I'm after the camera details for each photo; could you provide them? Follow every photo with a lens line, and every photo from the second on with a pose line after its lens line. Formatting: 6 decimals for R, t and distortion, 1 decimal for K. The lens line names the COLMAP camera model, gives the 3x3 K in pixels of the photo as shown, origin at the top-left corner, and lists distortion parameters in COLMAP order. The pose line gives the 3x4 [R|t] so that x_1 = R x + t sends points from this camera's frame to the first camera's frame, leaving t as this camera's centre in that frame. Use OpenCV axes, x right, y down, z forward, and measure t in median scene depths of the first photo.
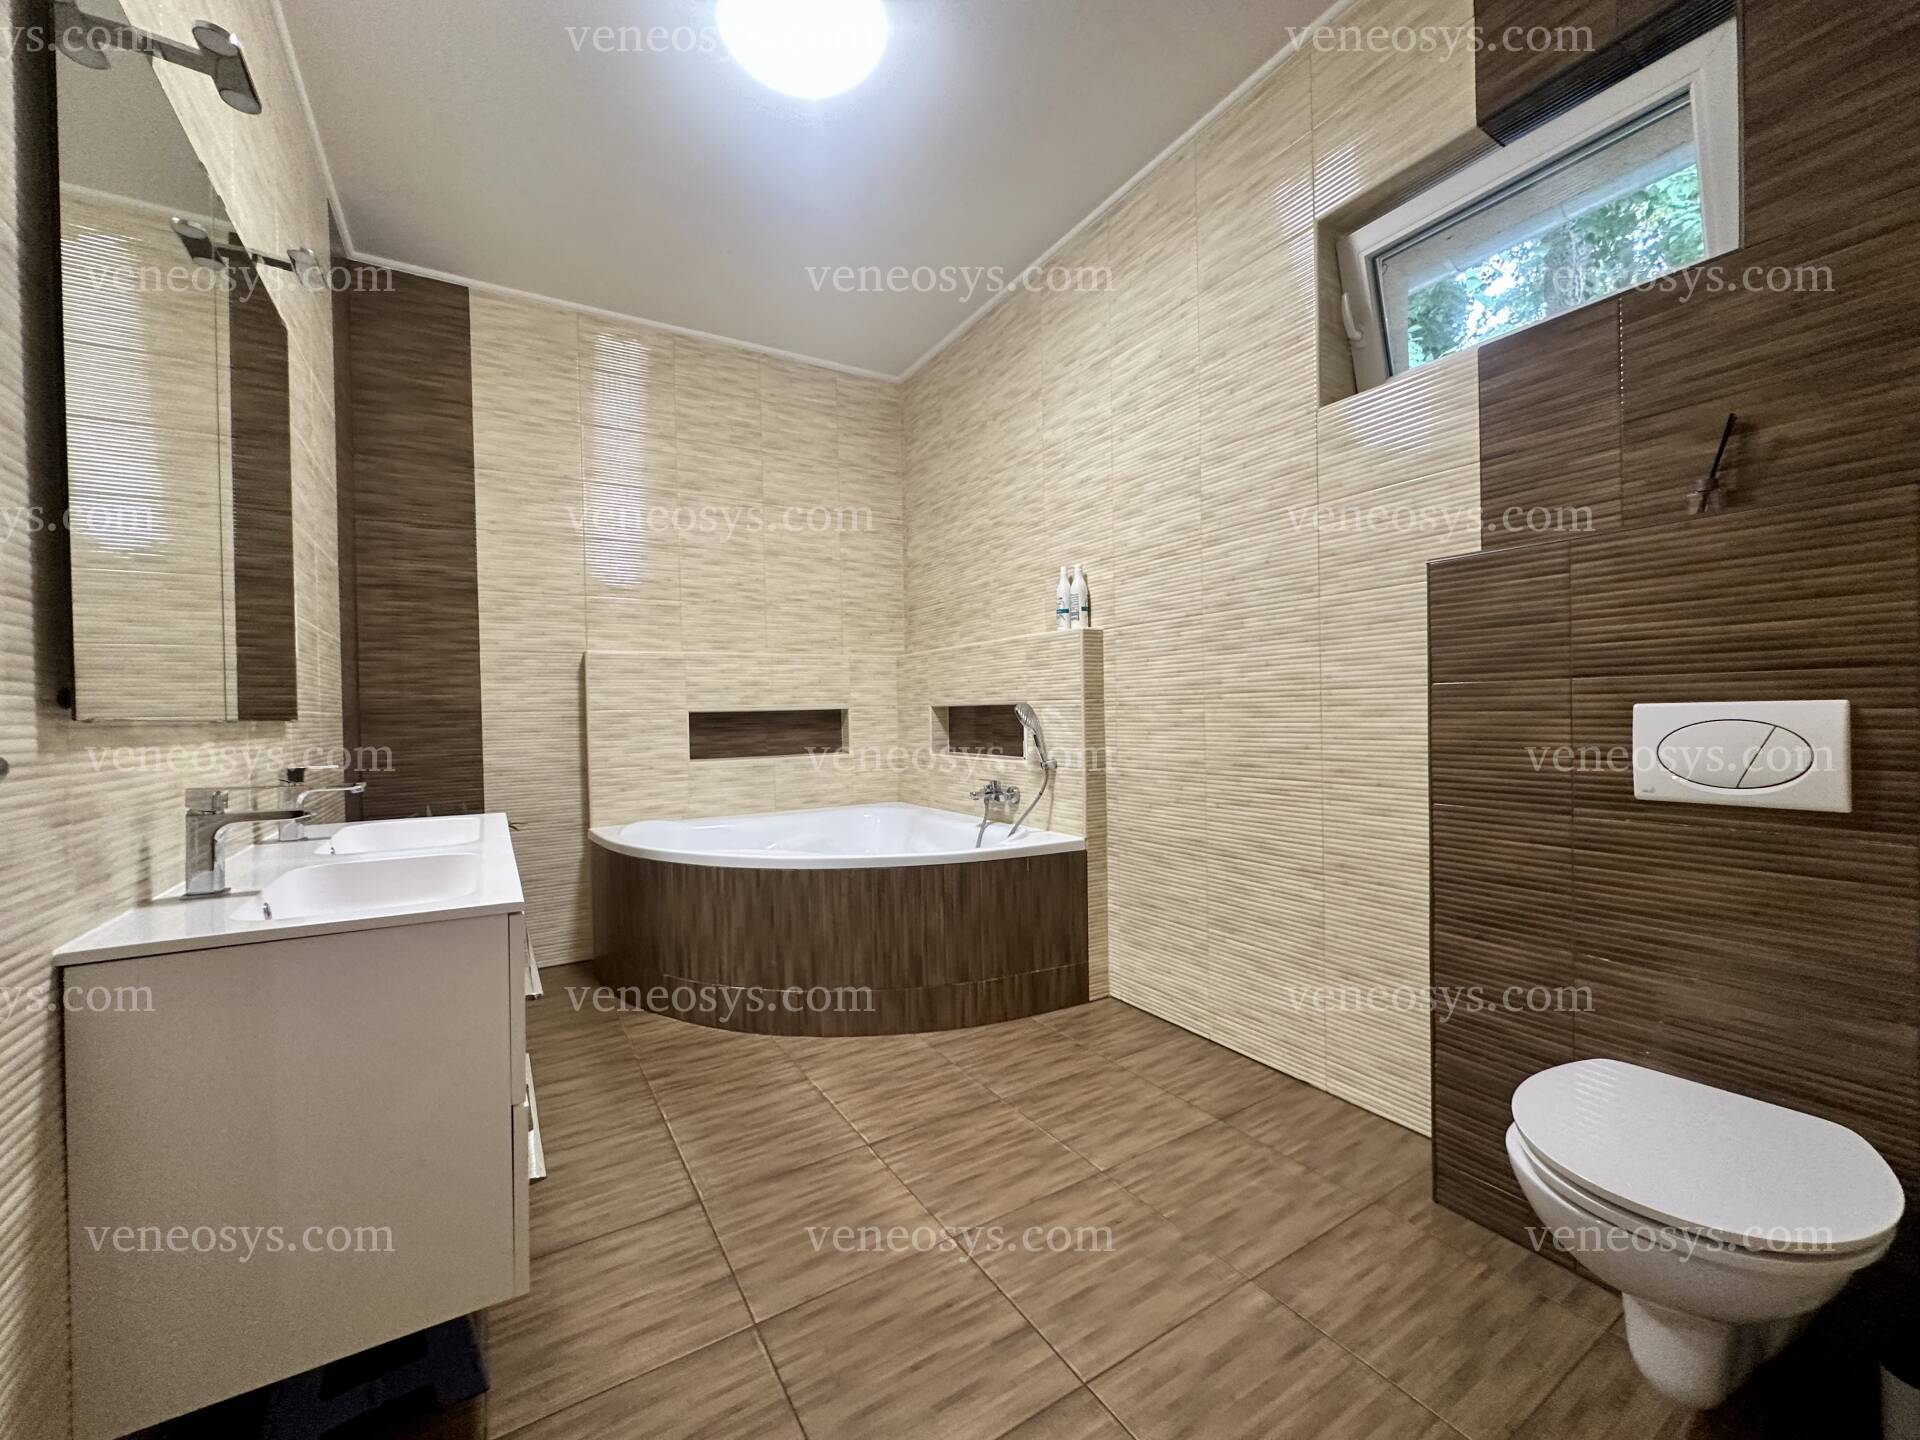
lens RADIAL K [[766.3, 0, 961.5], [0, 766.3, 716.9], [0, 0, 1]] dist [-0.006705, 0.001644]
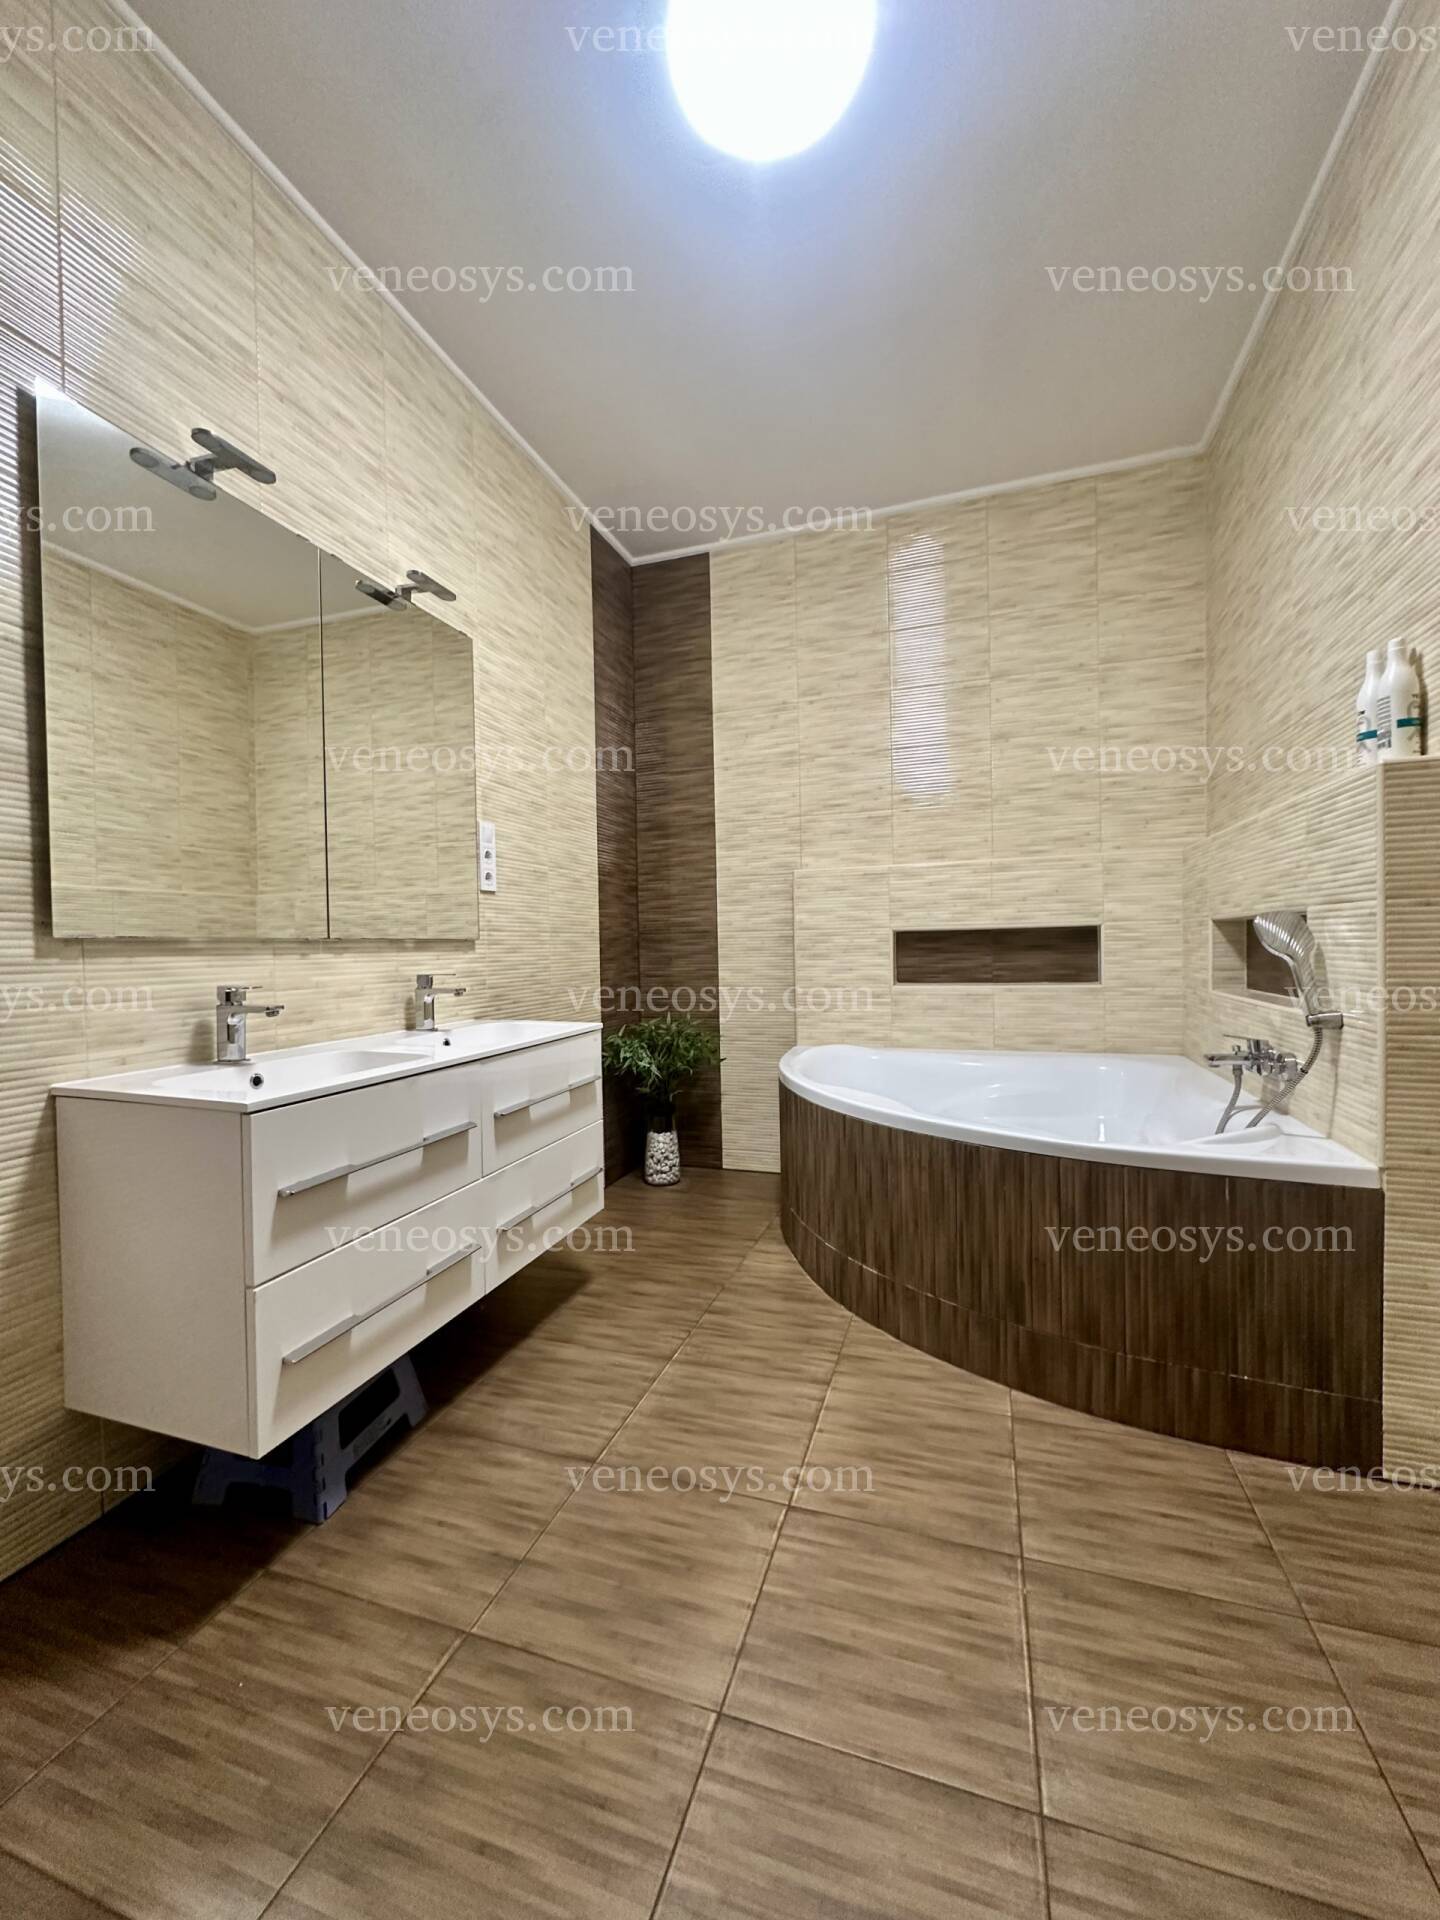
lens RADIAL K [[766.3, 0, 720.2], [0, 766.3, 959.0], [0, 0, 1]] dist [-0.006705, 0.001644]
pose [[0.637440, 0.020279, -0.770233, 0.271762], [0.001147, 0.999627, 0.027268, 0.002859], [0.770499, -0.018265, 0.637179, 0.327092]]
